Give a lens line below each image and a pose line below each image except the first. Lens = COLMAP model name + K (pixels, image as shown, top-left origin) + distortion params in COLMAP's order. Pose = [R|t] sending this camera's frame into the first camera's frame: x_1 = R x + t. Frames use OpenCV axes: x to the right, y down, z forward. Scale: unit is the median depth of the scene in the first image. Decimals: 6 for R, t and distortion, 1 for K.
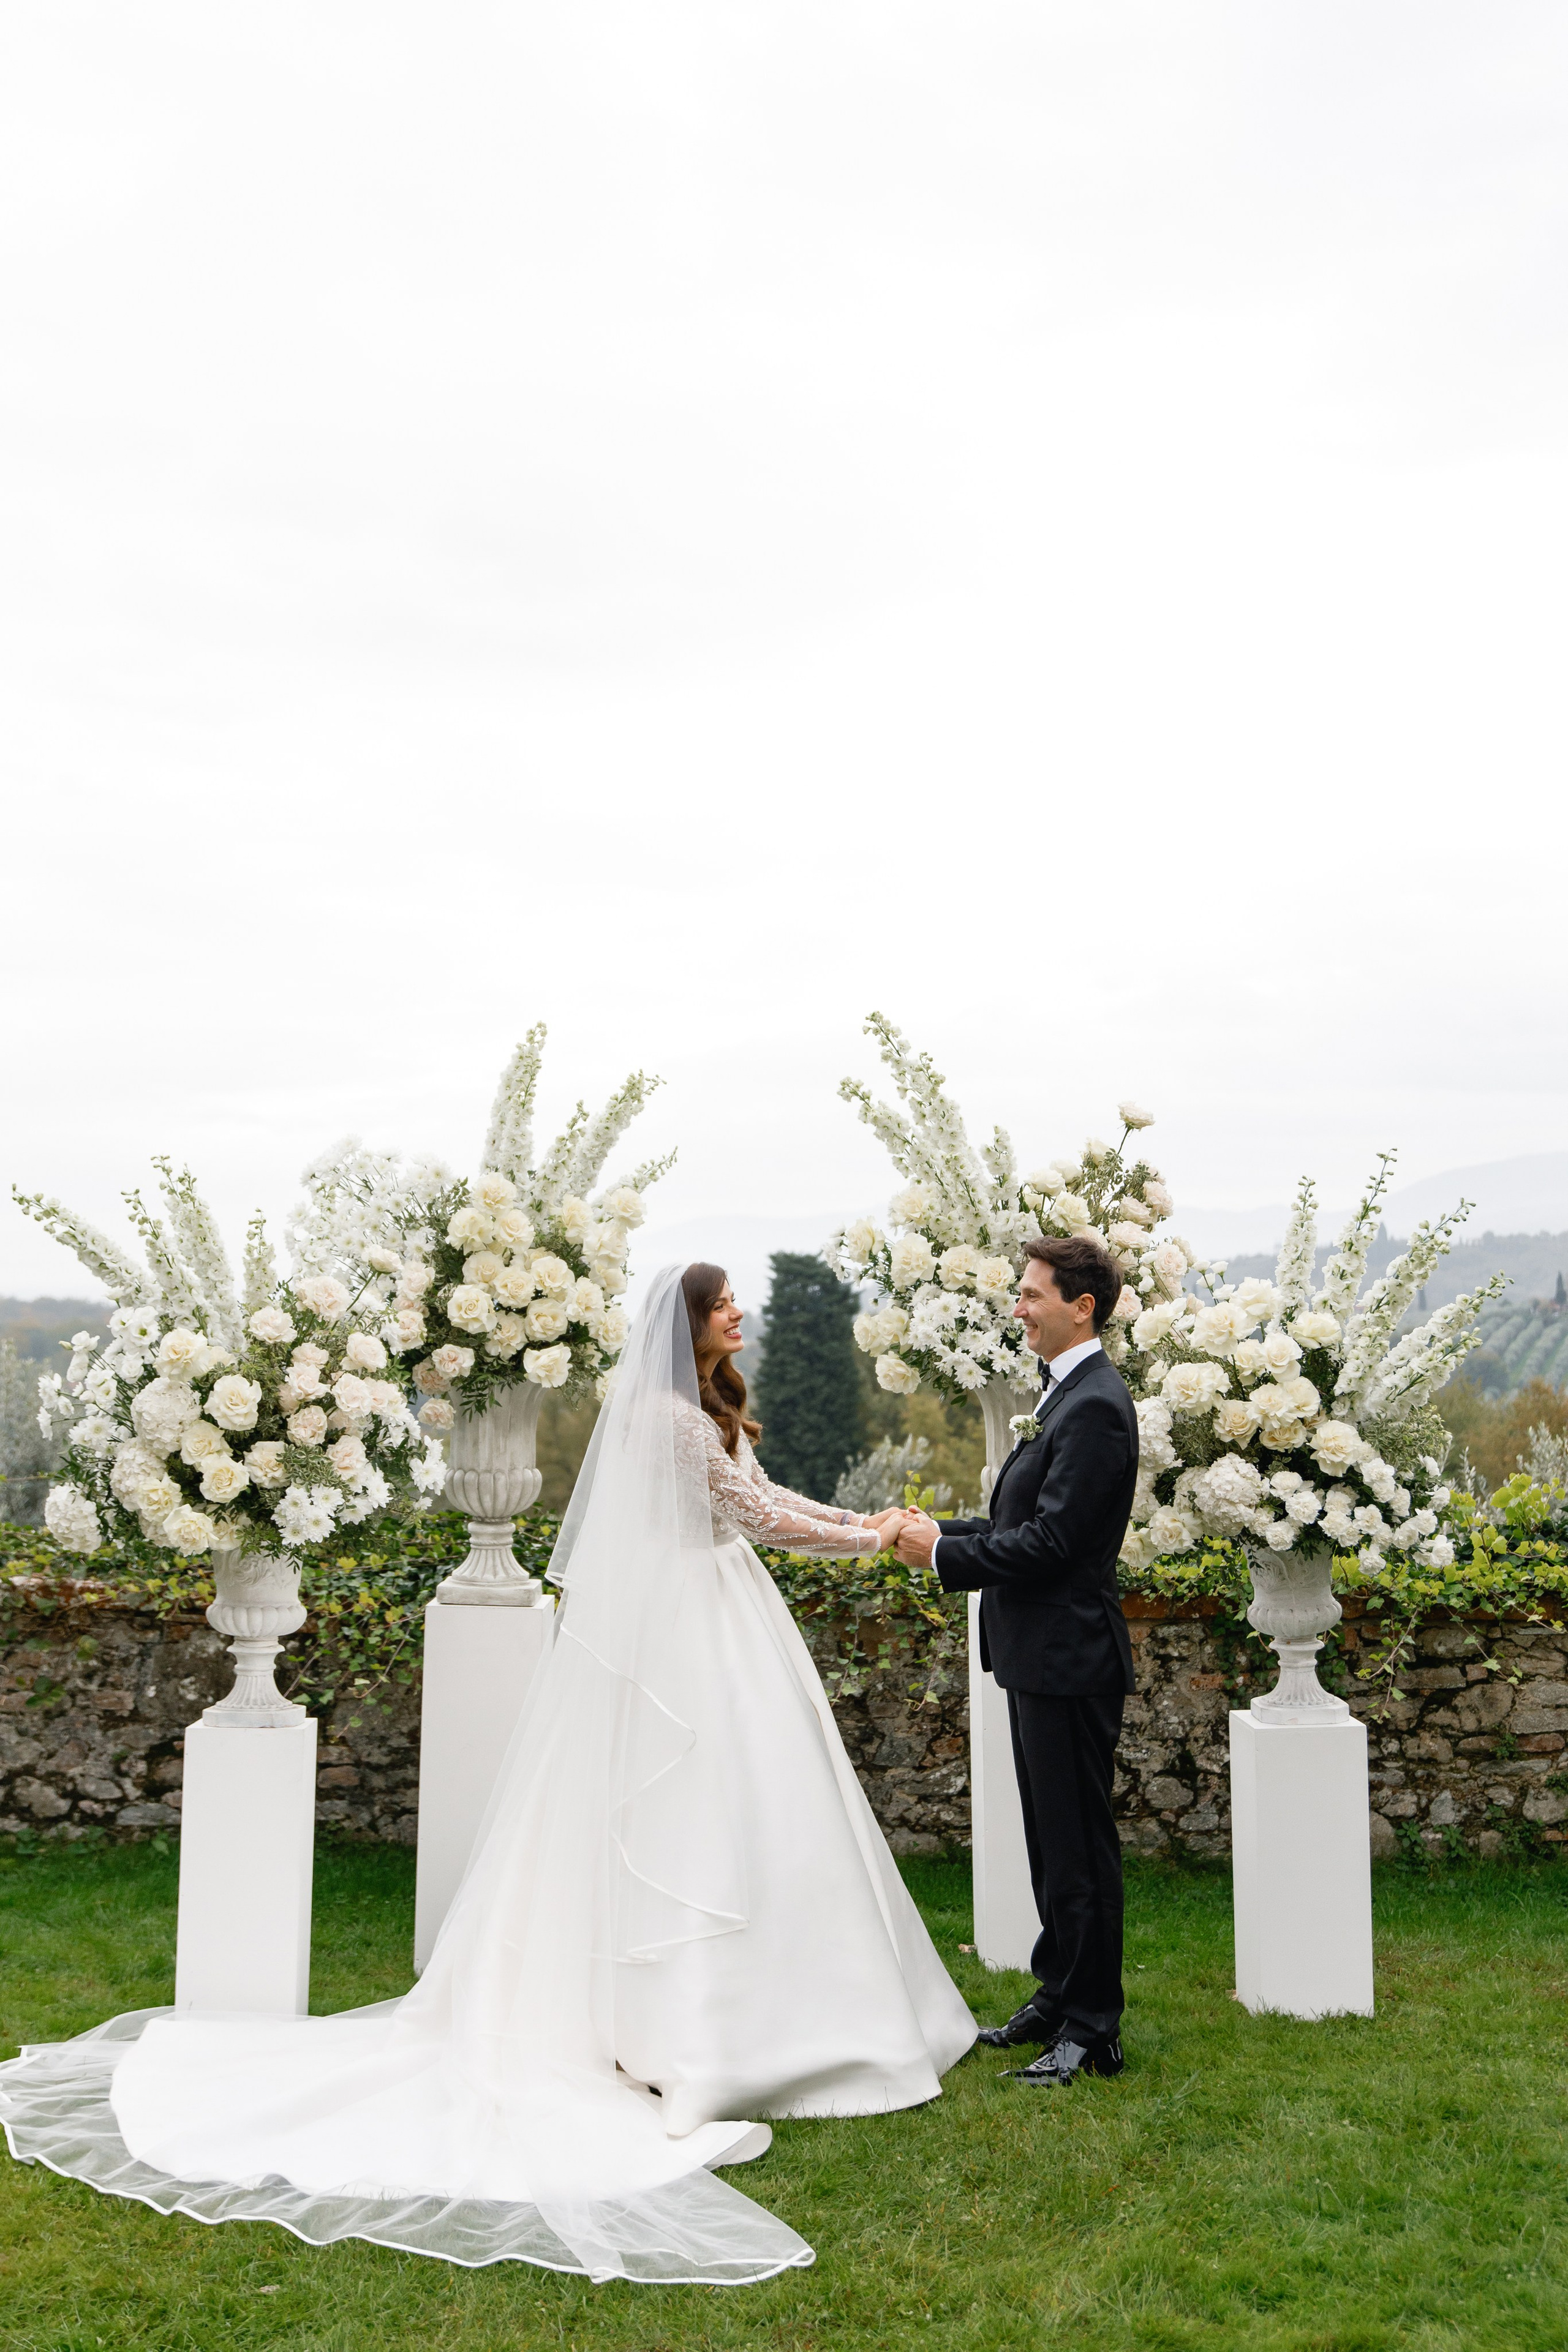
lens RADIAL K [[2665.9, 0, 782.1], [0, 2665.9, 1164.2], [0, 0, 1]] dist [-0.009625, 0.002118]
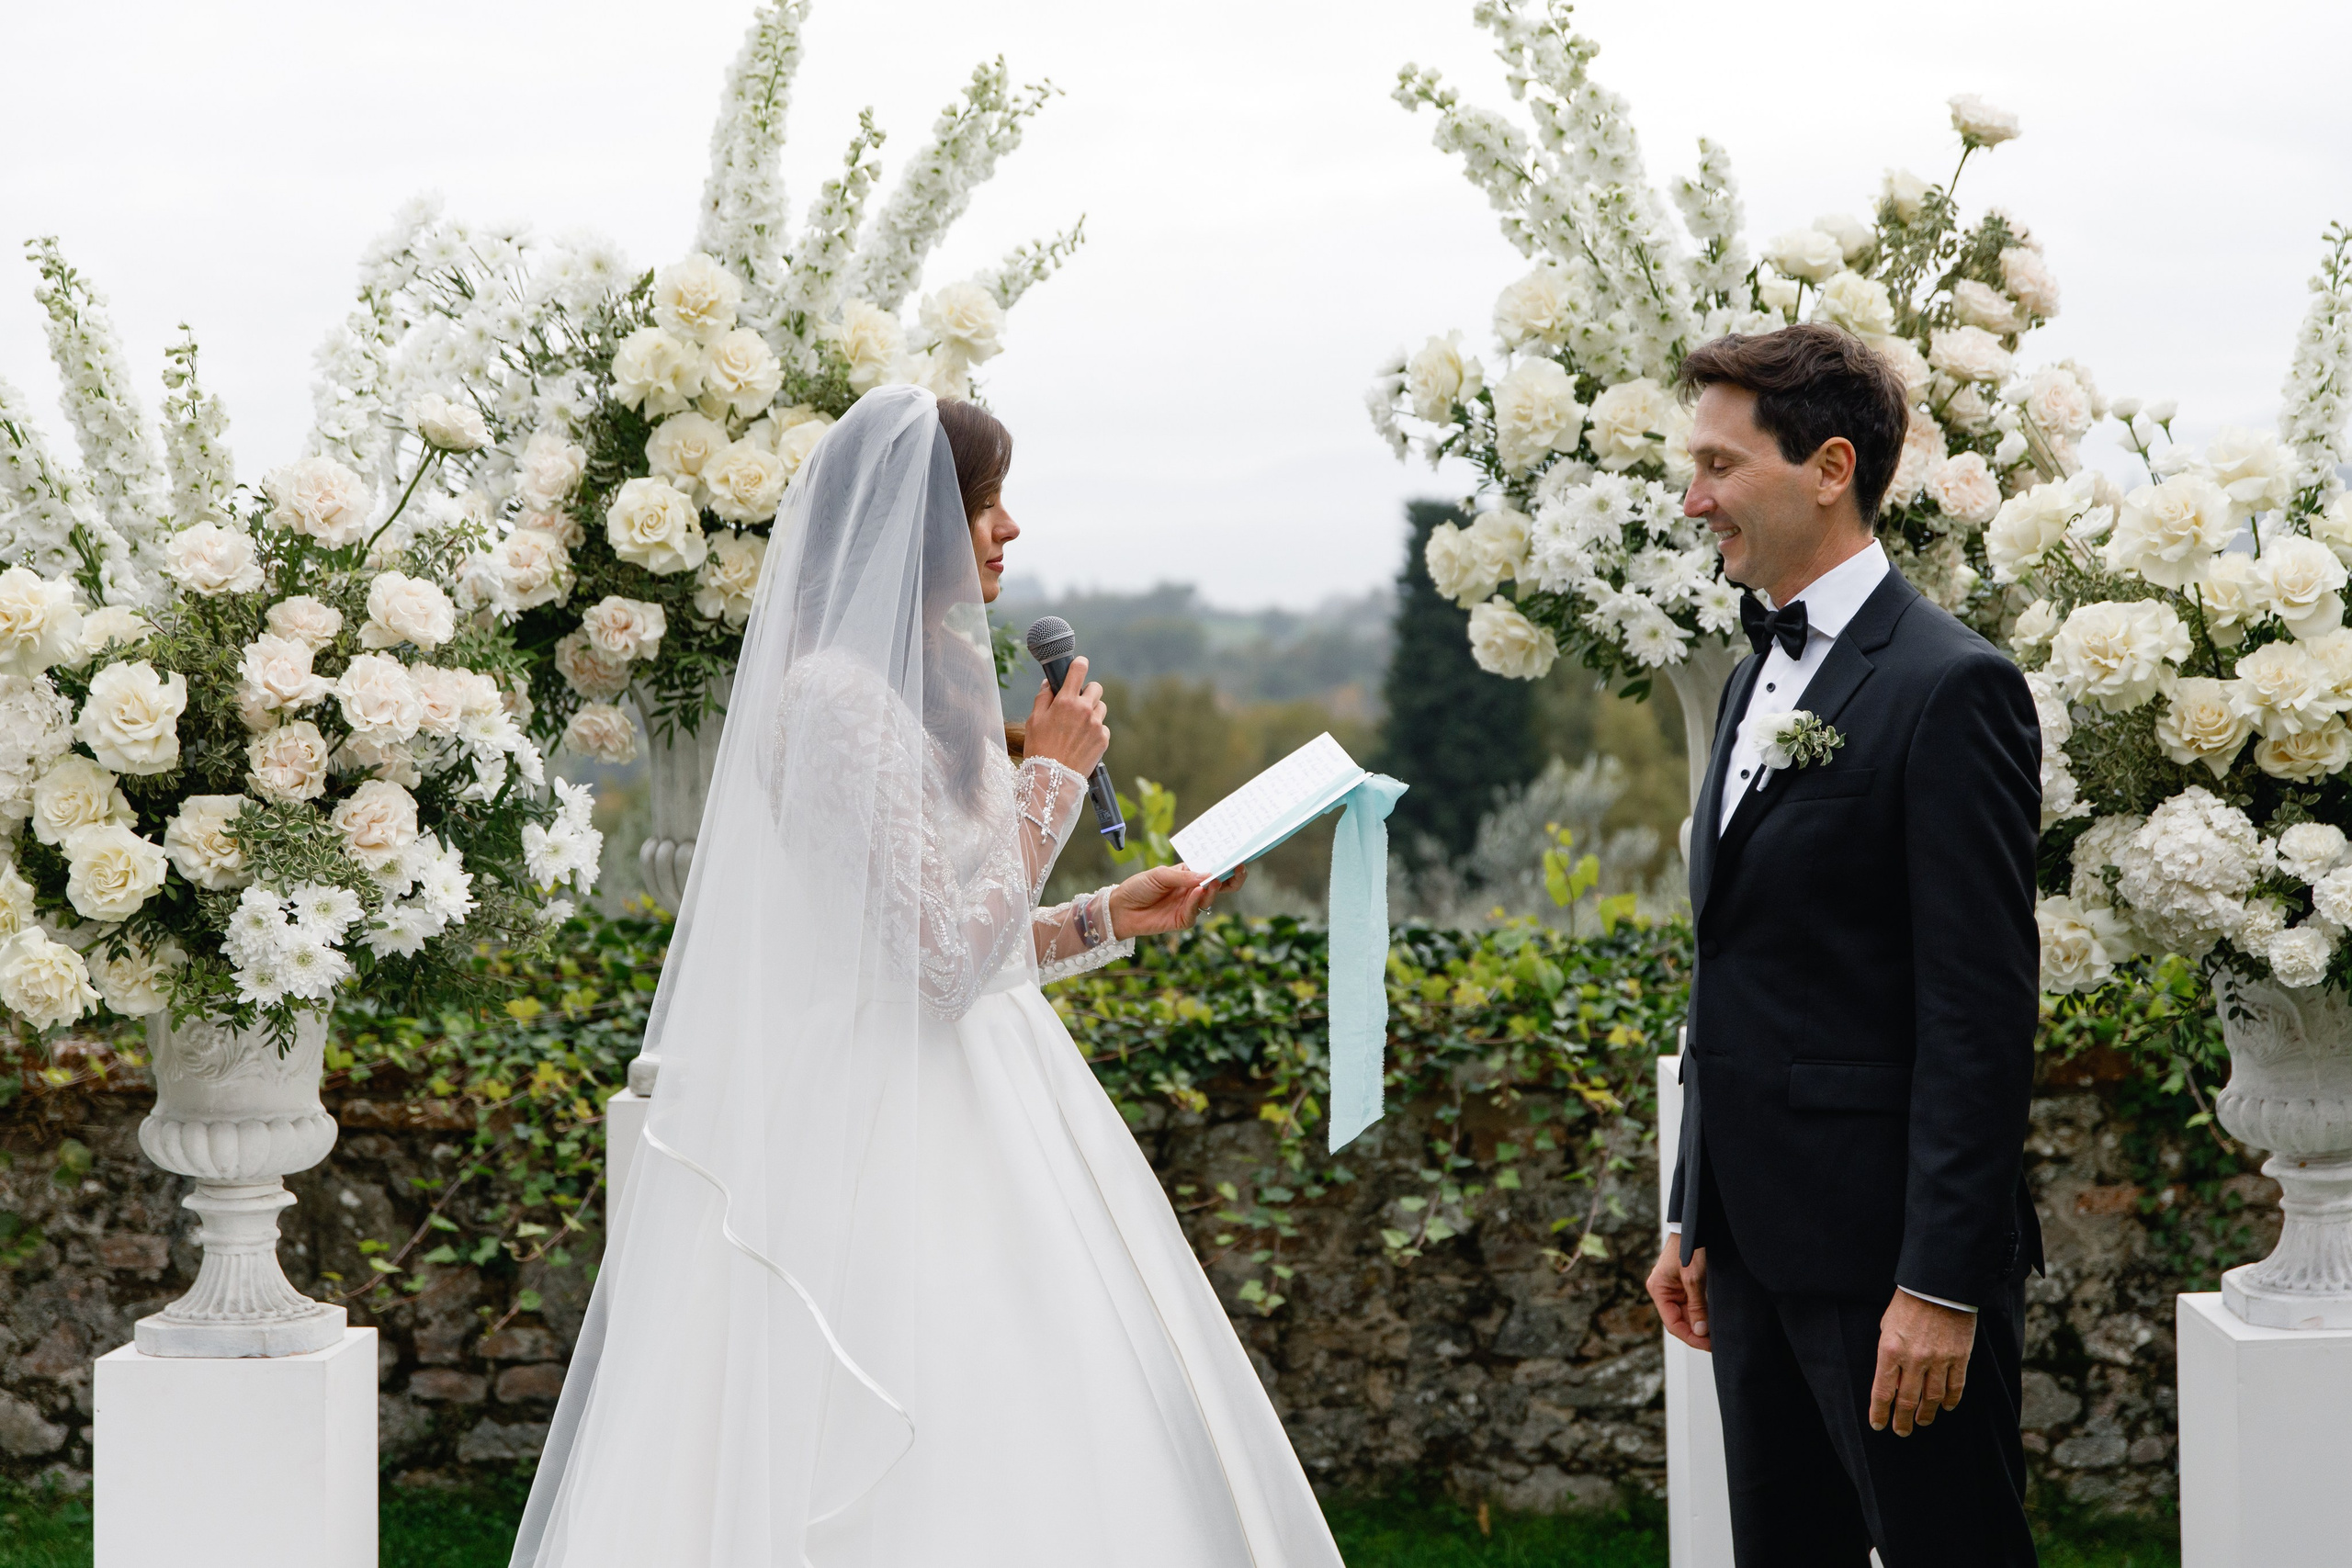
lens RADIAL K [[3711.3, 0, 1176.0], [0, 3711.3, 784.0], [0, 0, 1]] dist [-0.012862, 0.003895]
pose [[0.997488, -0.015856, -0.069036, 0.028823], [0.023211, 0.993980, 0.107077, 0.029625], [0.066922, -0.108411, 0.991851, 0.300500]]
